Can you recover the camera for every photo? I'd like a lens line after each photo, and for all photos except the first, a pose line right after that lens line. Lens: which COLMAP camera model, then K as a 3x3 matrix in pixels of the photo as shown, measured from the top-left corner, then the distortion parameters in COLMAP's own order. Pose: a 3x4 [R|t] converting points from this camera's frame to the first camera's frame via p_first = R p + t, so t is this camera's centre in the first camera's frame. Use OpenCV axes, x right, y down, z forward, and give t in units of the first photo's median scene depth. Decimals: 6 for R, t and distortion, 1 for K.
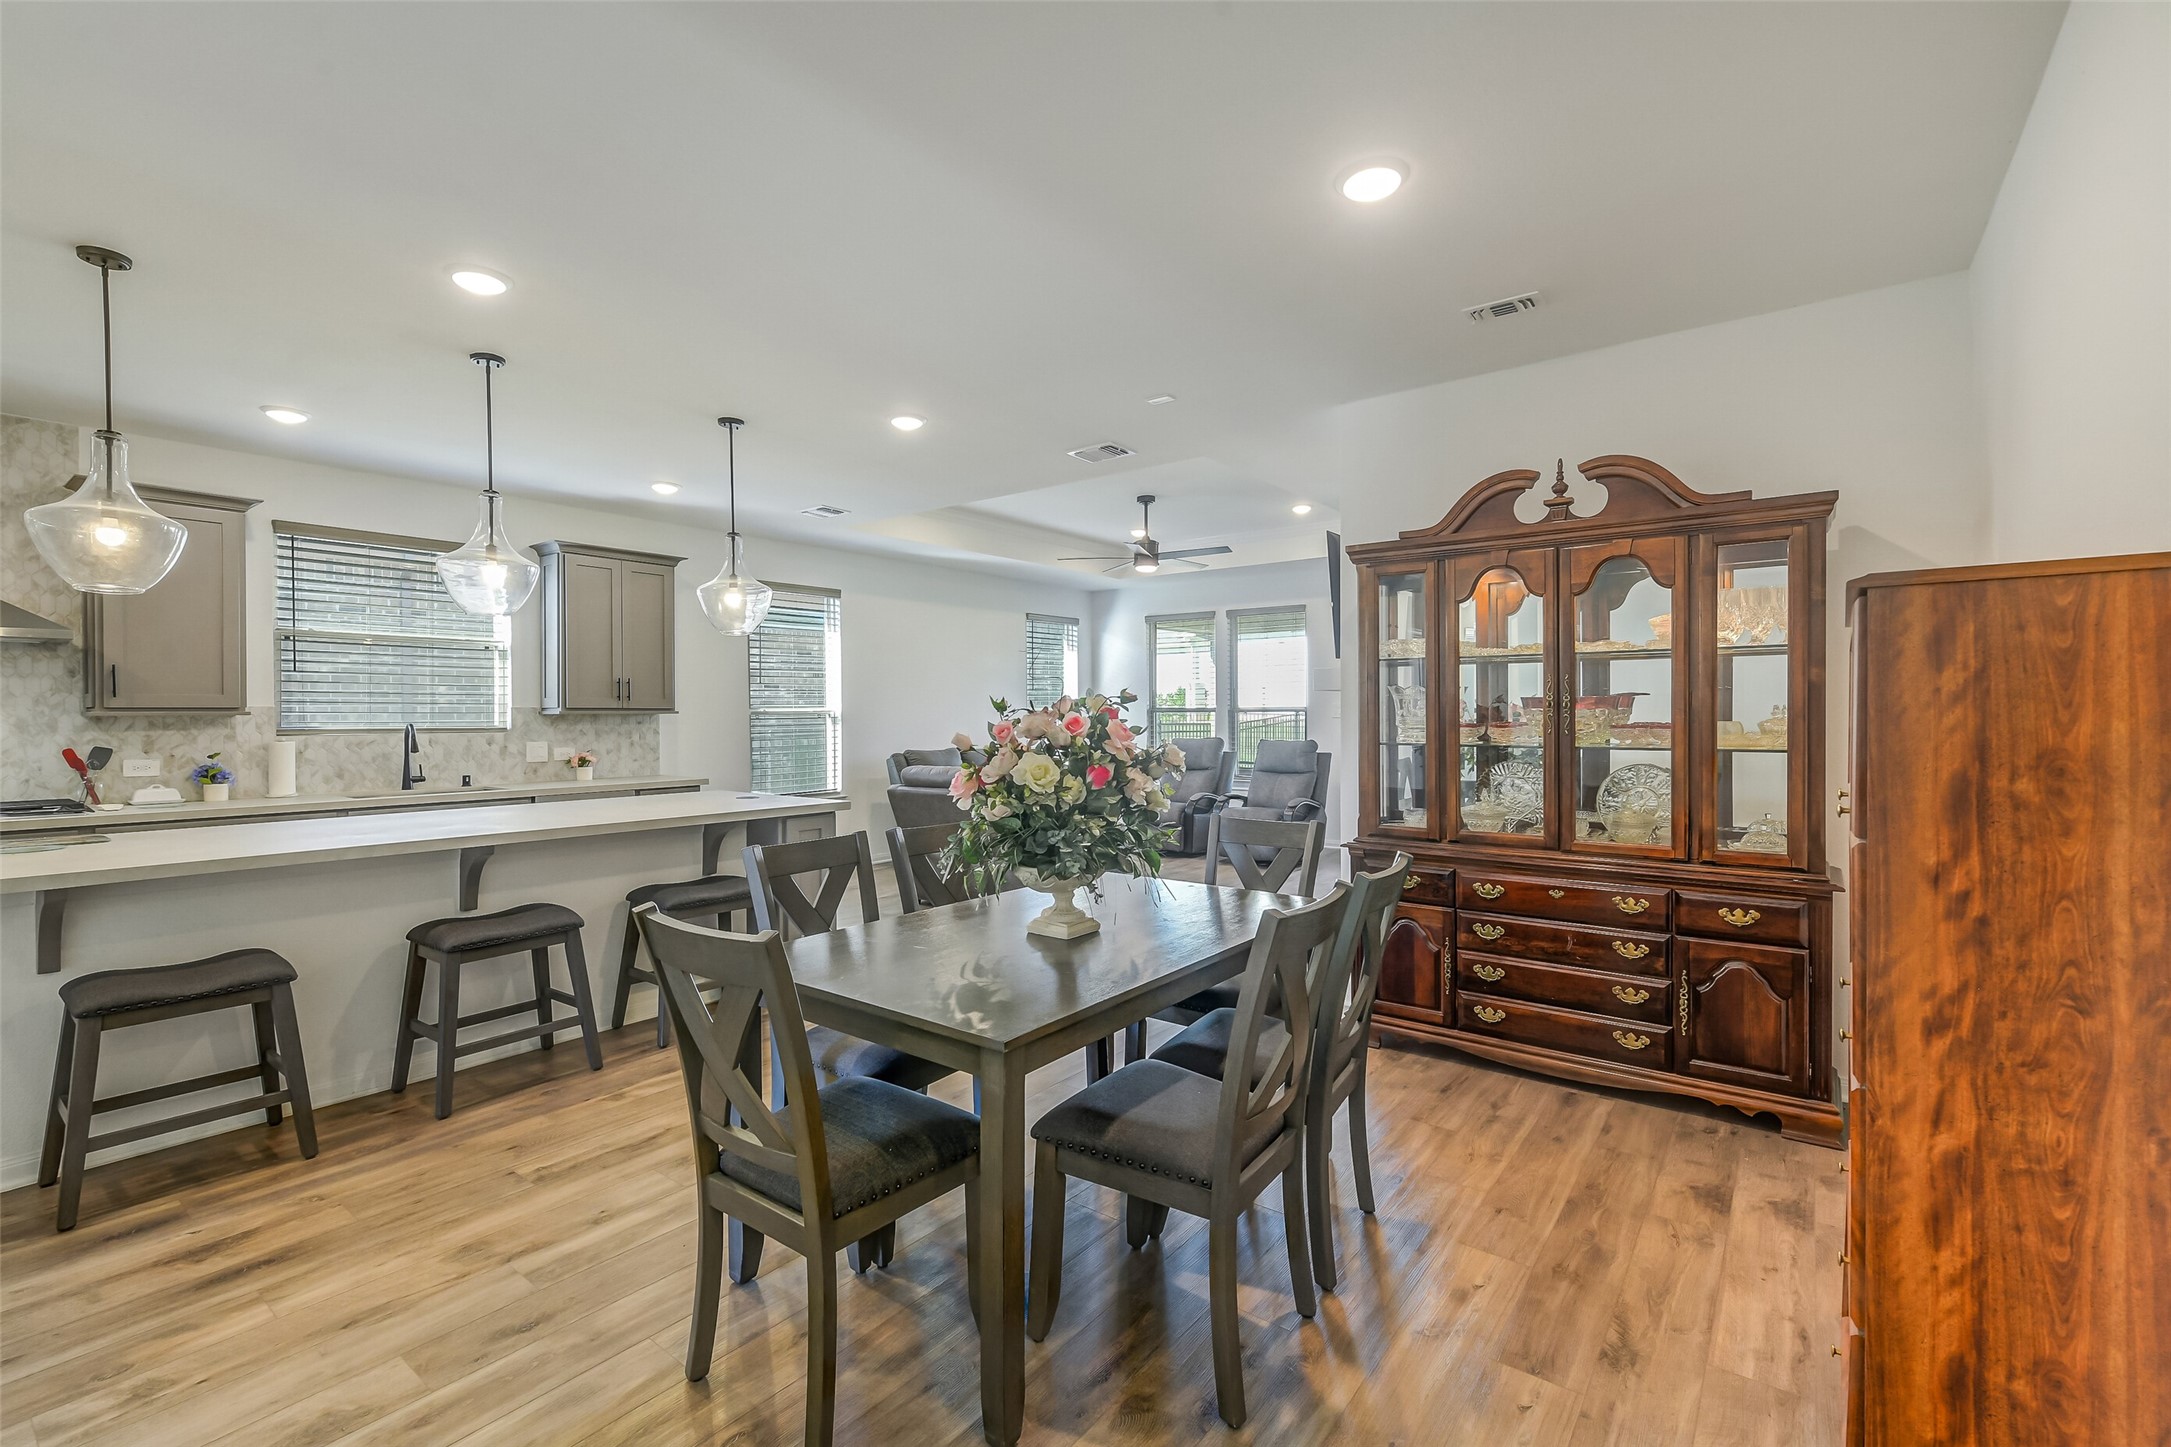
lens RADIAL K [[941.3, 0, 1096.8], [0, 941.3, 721.9], [0, 0, 1]] dist [-0.006448, -0.000263]
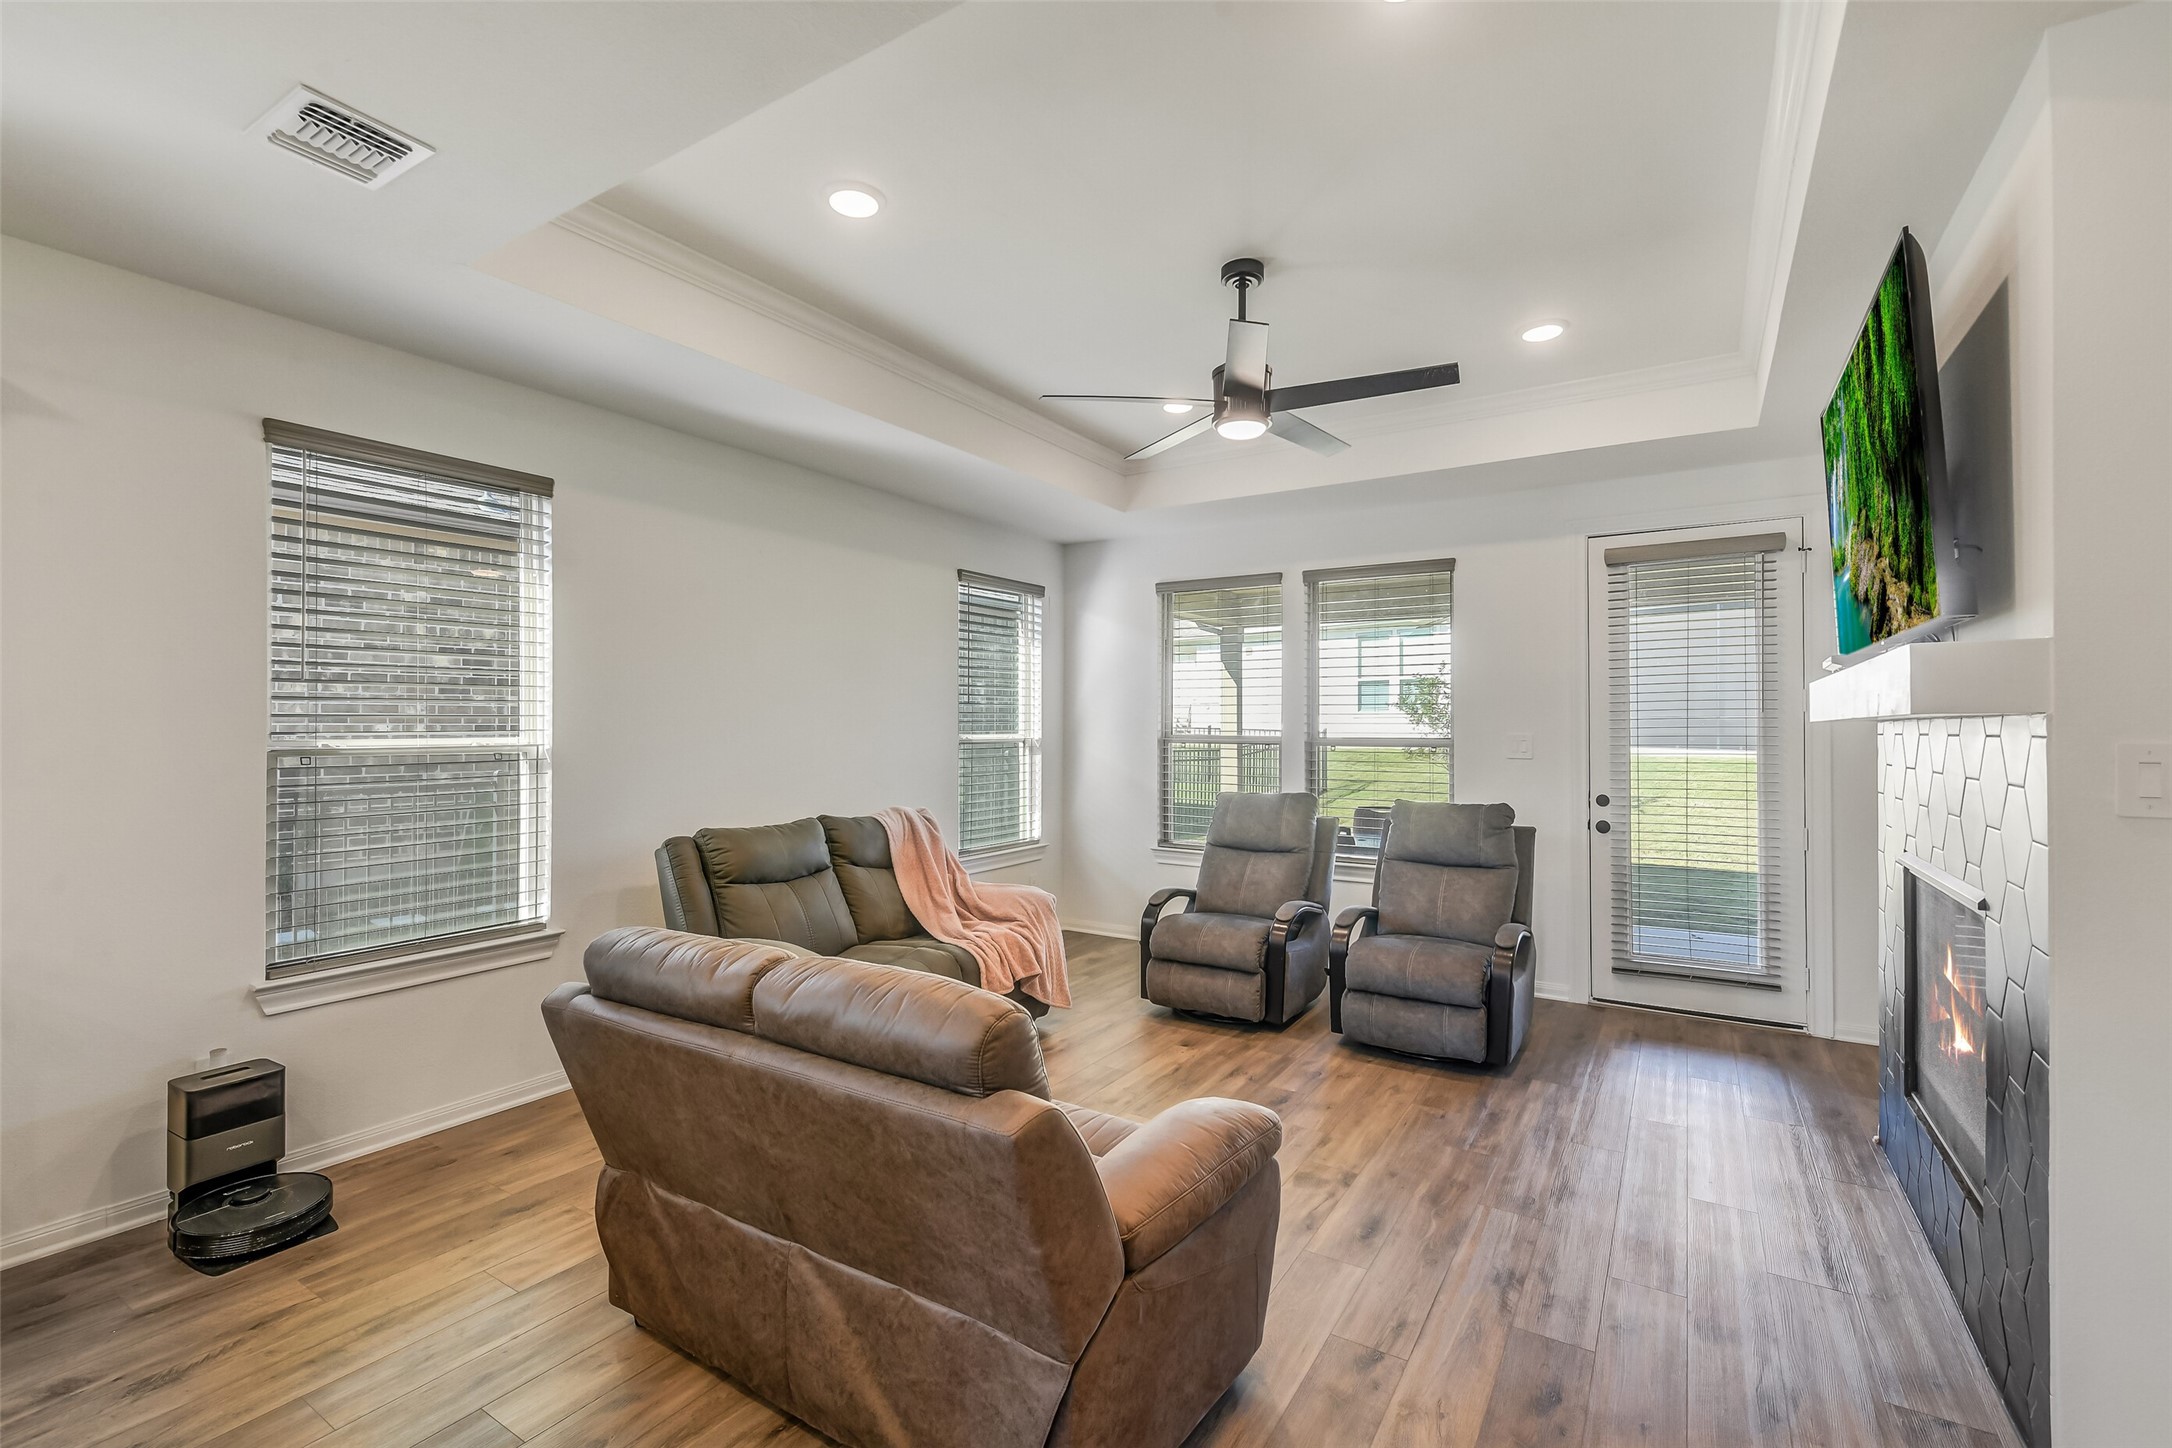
lens RADIAL K [[938.5, 0, 1078.3], [0, 938.5, 728.8], [0, 0, 1]] dist [-0.011025, -0.000012]
pose [[0.997848, 0.007818, 0.065103, -0.047643], [-0.007208, 0.999928, -0.009612, -0.017694], [-0.065174, 0.009122, 0.997832, 0.537677]]
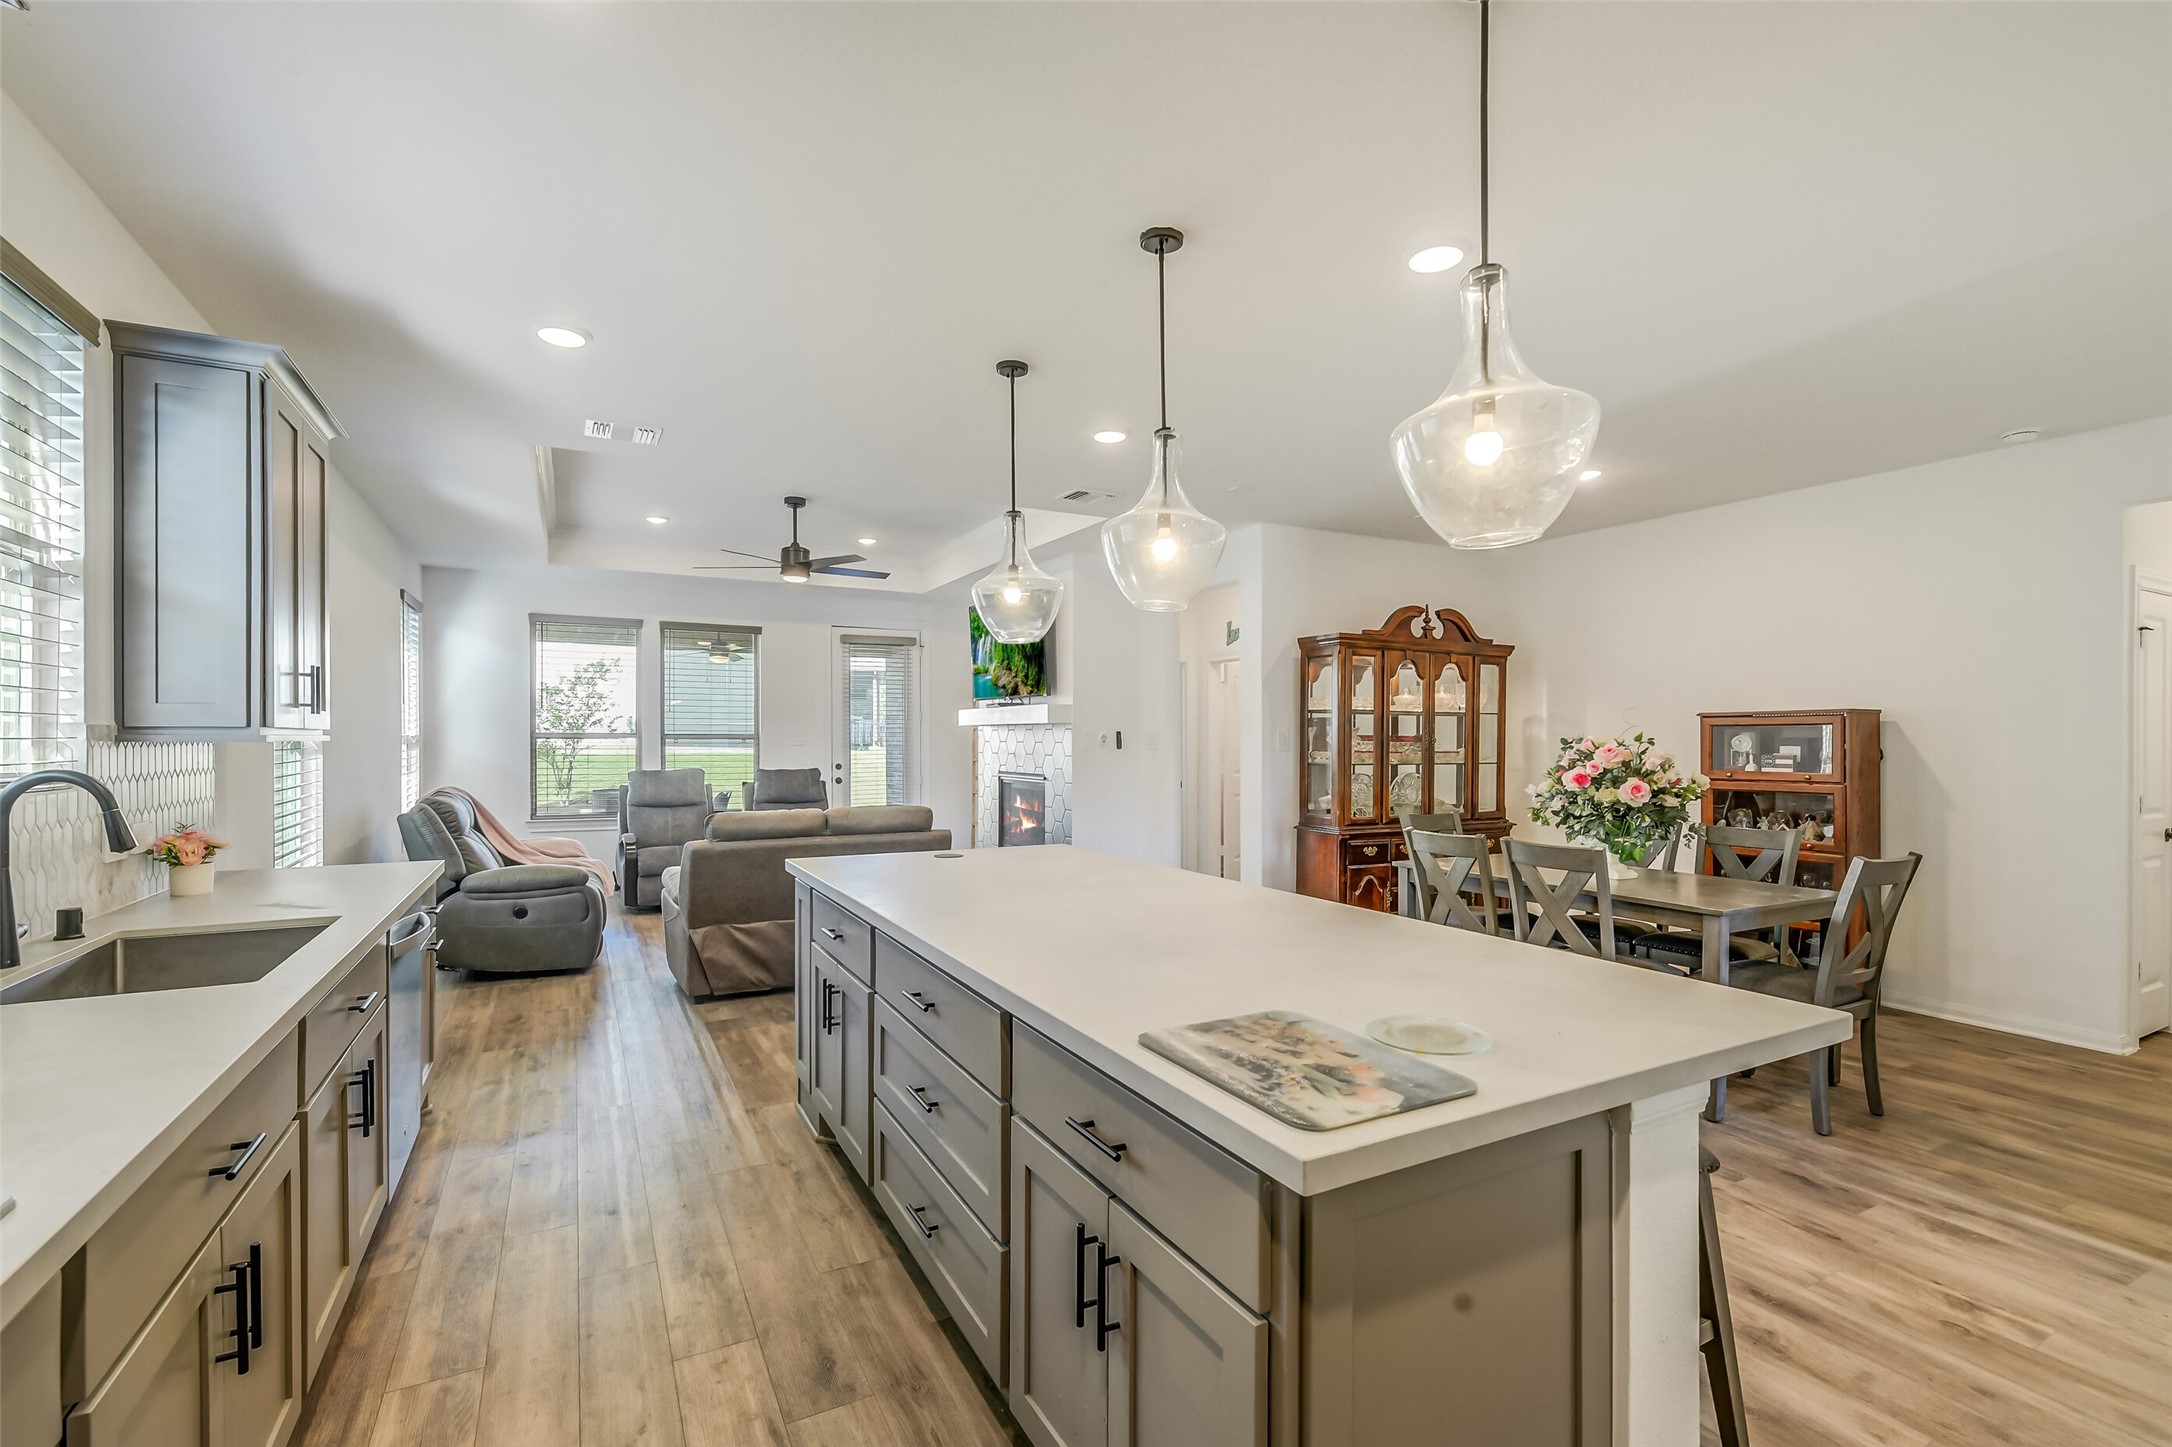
lens RADIAL K [[950.5, 0, 1084.5], [0, 950.5, 743.0], [0, 0, 1]] dist [0.001100, 0.000206]
pose [[0.429301, 0.000636, 0.903161, -0.604436], [0.001963, 0.999997, -0.001638, -0.005546], [-0.903159, 0.002476, 0.429299, 0.343062]]
